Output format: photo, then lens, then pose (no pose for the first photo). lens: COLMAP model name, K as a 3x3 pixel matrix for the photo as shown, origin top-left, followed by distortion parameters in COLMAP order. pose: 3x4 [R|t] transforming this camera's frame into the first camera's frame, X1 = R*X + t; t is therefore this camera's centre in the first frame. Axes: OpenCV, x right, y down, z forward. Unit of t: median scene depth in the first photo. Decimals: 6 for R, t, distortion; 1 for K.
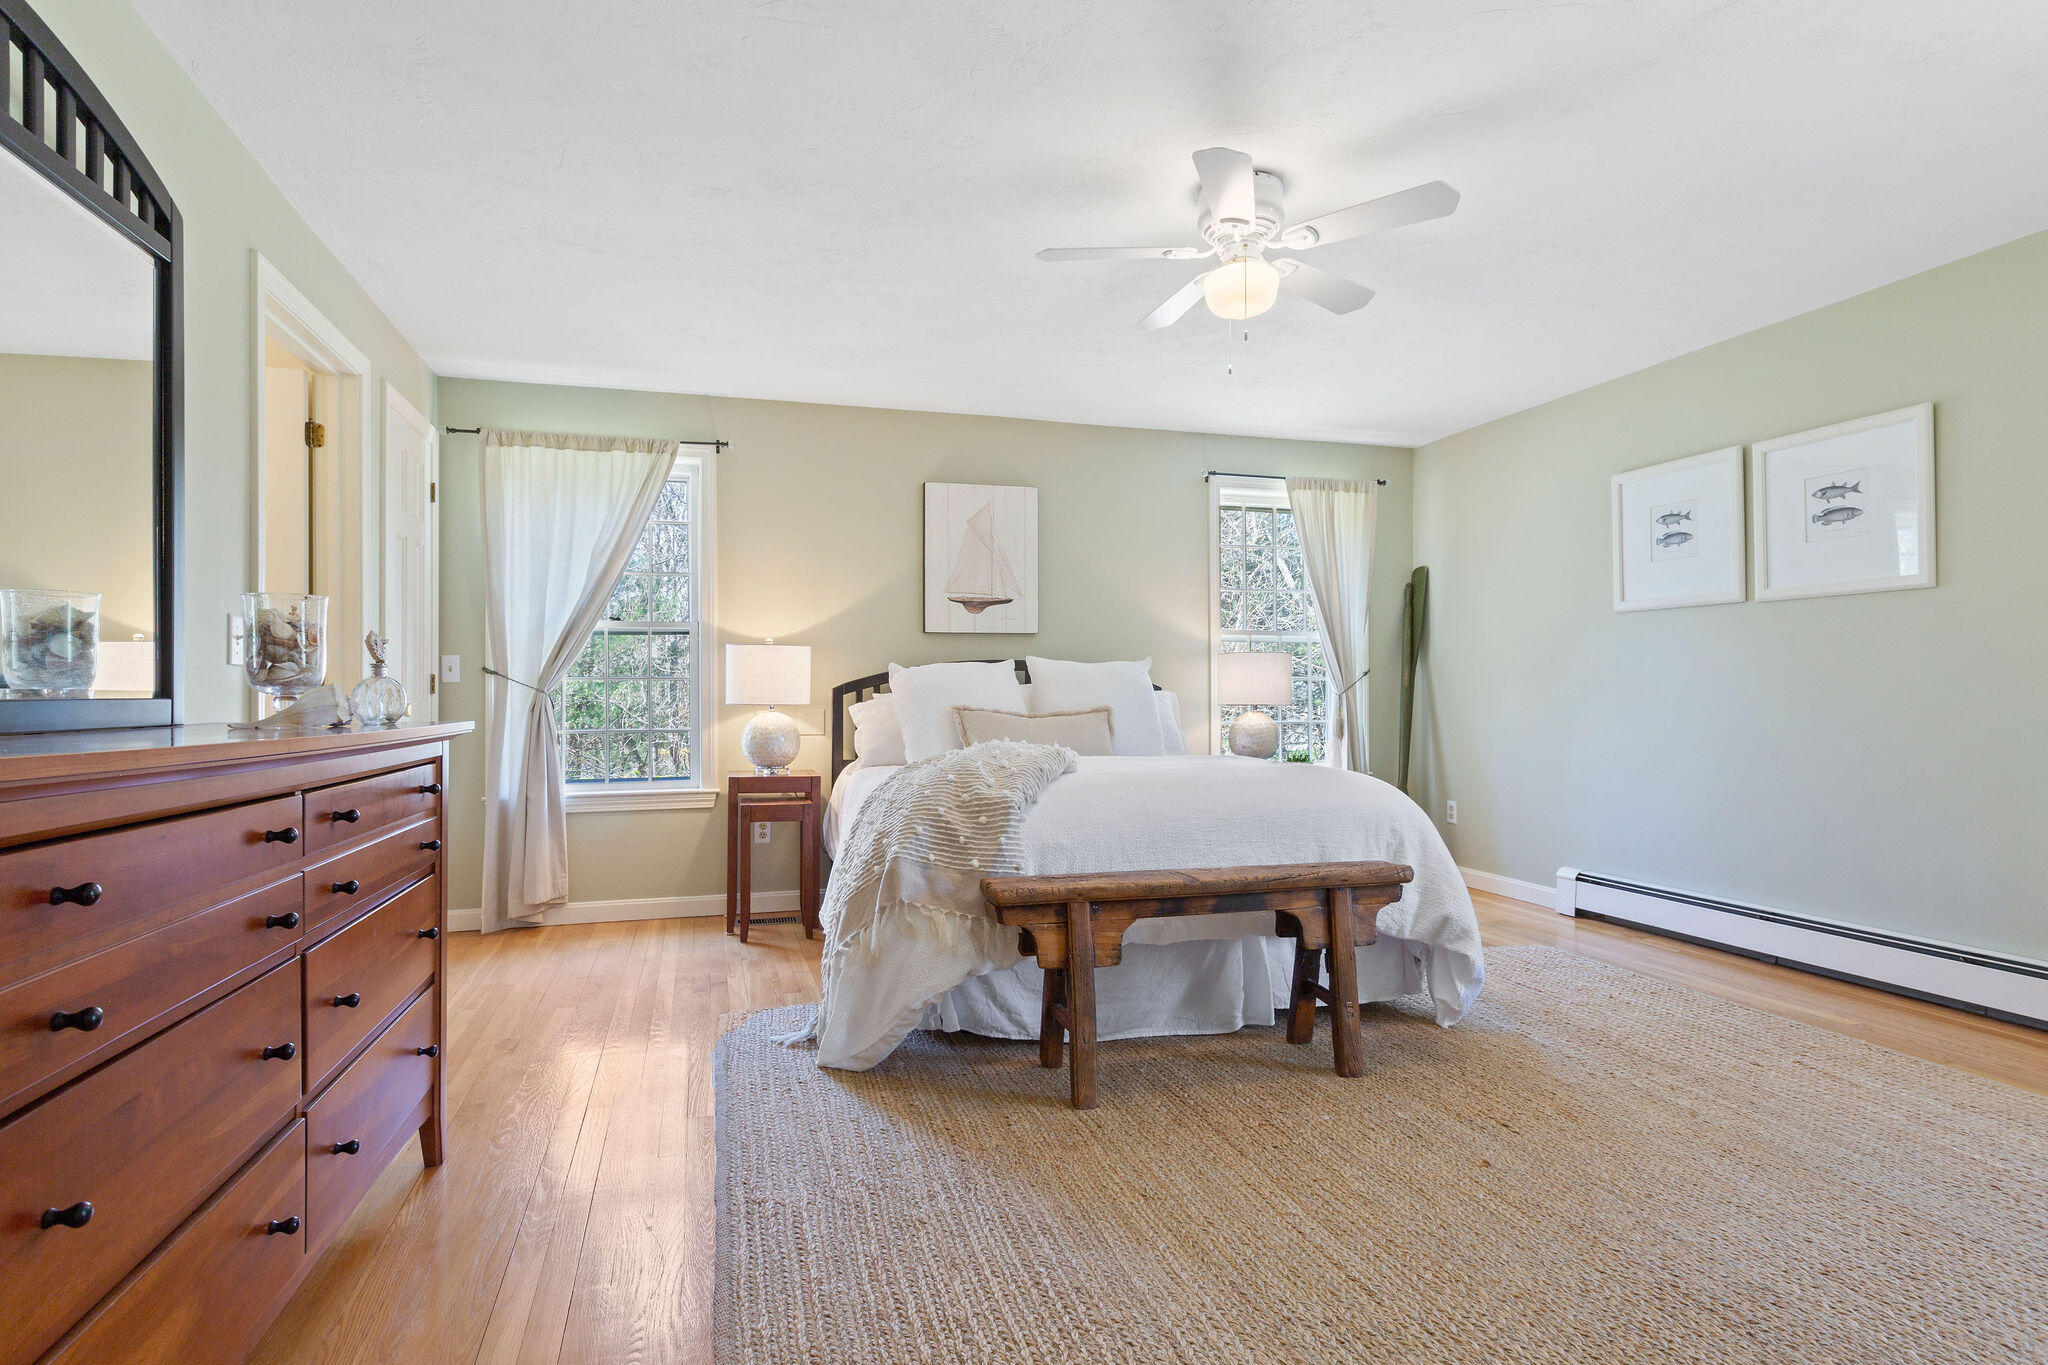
lens RADIAL K [[1028.5, 0, 1014.5], [0, 1028.5, 692.1], [0, 0, 1]] dist [0.036654, 0.000029]
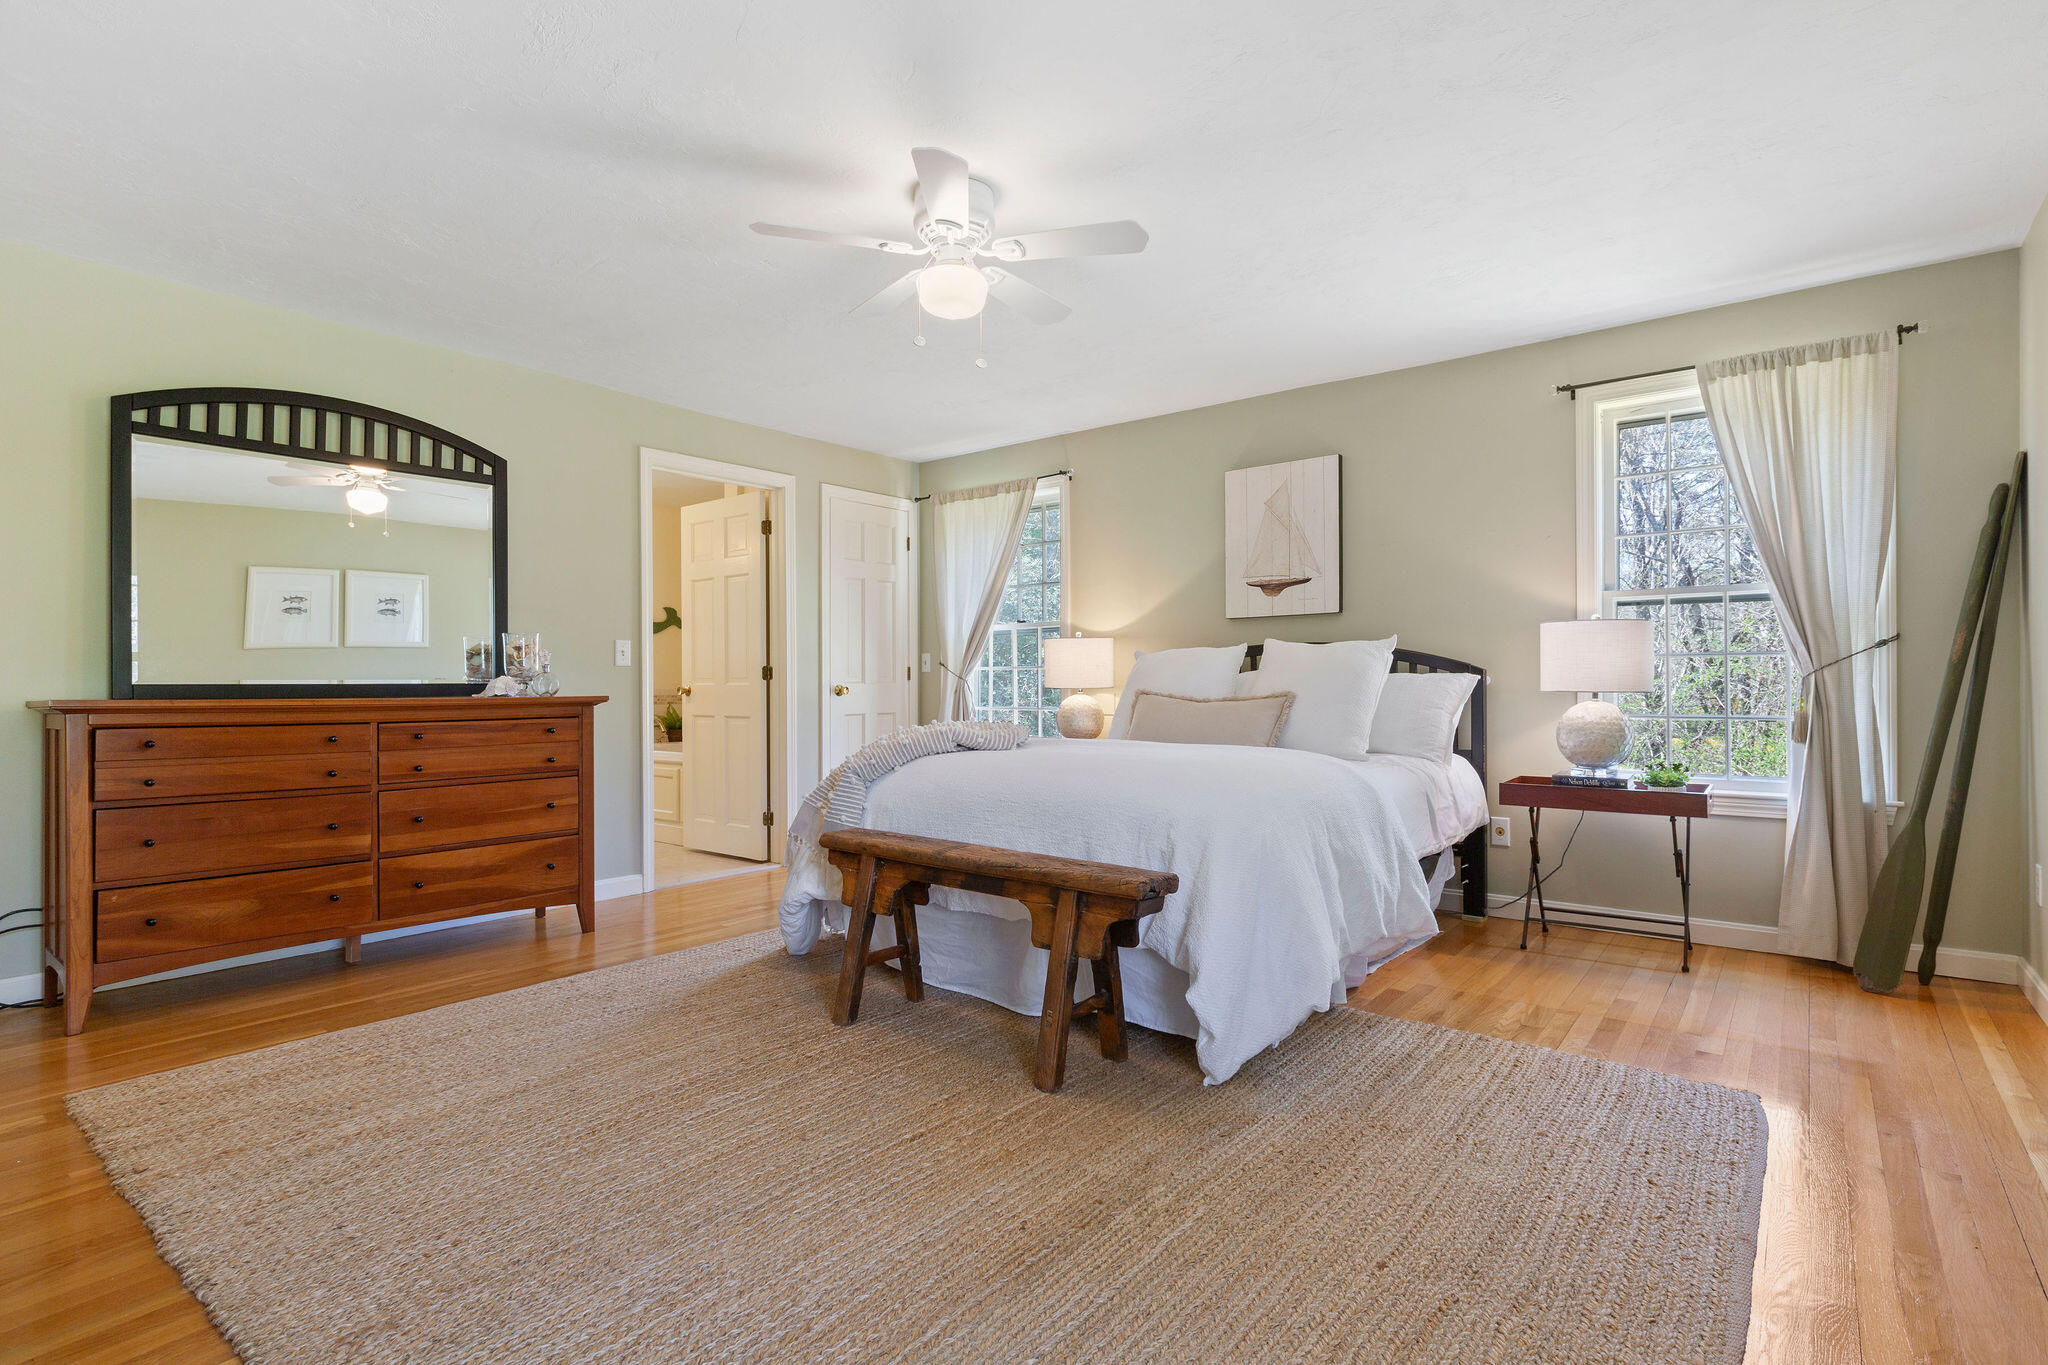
lens RADIAL K [[1014.4, 0, 1024.0], [0, 1014.4, 682.5], [0, 0, 1]] dist [0.048217, 0.000120]
pose [[0.602210, -0.001293, -0.798337, 0.669390], [0.007764, 0.999961, 0.004238, -0.000435], [0.798300, -0.008751, 0.602197, 0.257112]]
